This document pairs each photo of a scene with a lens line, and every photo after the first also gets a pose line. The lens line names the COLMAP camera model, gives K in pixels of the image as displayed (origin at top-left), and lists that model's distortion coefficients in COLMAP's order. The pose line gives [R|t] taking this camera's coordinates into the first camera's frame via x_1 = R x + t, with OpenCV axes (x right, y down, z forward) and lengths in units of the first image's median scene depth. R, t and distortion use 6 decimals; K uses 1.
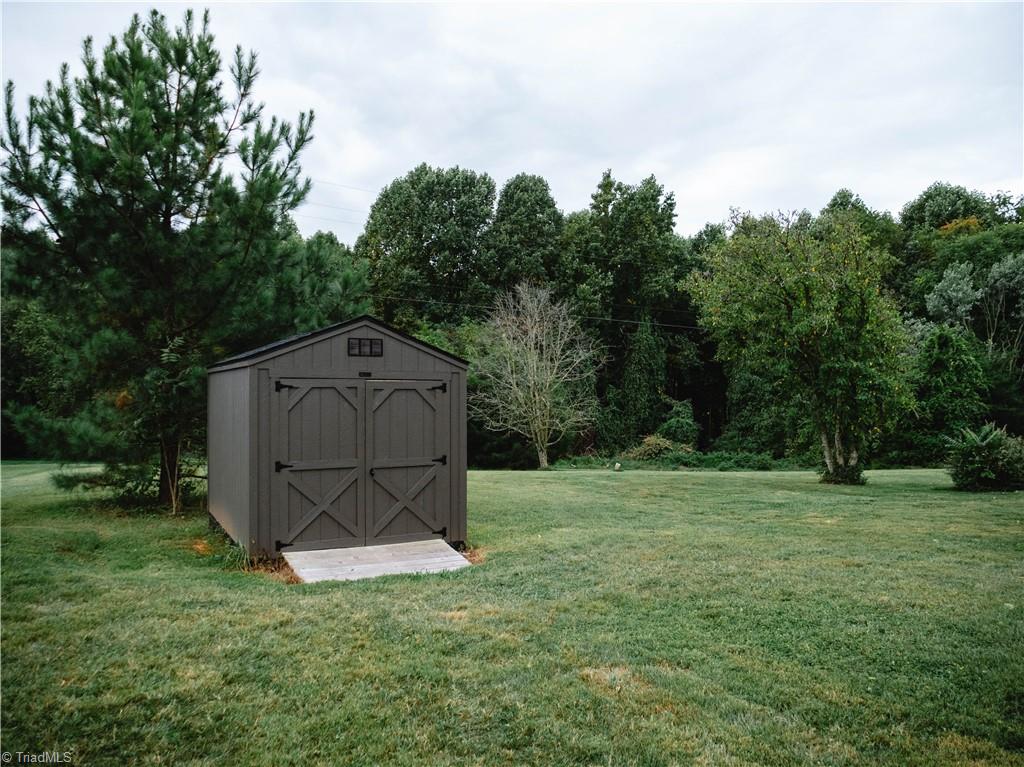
lens RADIAL K [[759.4, 0, 512.0], [0, 759.4, 383.5], [0, 0, 1]] dist [-0.046137, 0.014985]
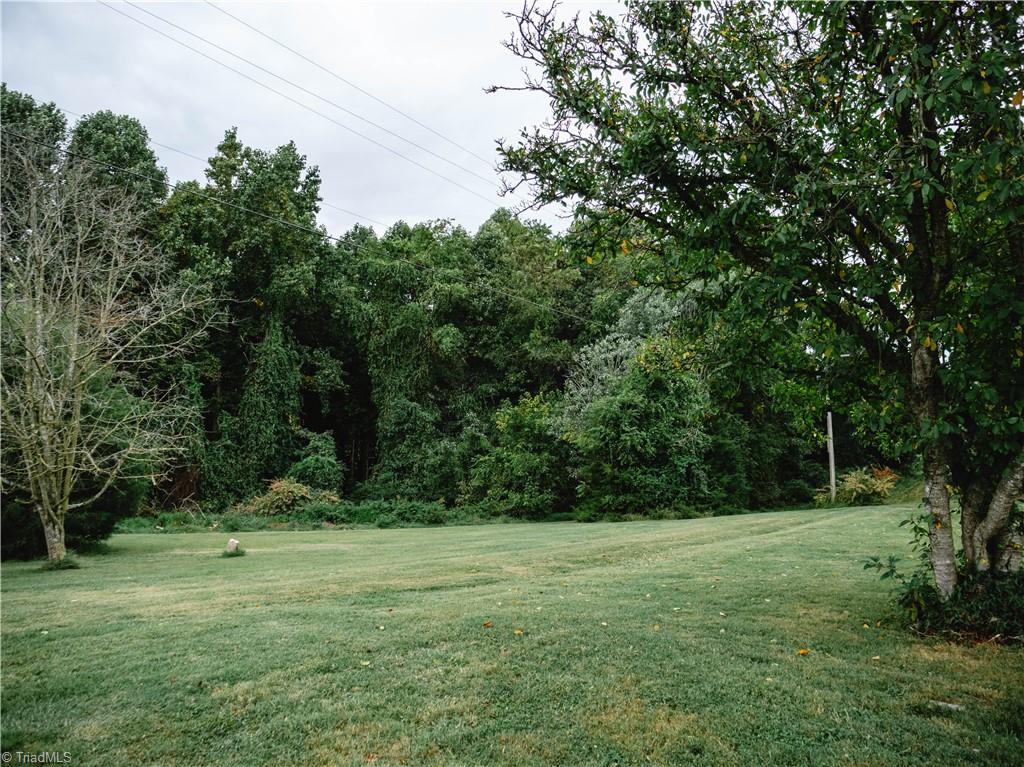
lens RADIAL K [[759.4, 0, 512.0], [0, 759.4, 383.5], [0, 0, 1]] dist [-0.046137, 0.014985]
pose [[0.881050, 0.041476, 0.471202, 0.032129], [-0.015675, 0.998161, -0.058551, 0.014745], [-0.472764, 0.044200, 0.880080, 0.237325]]
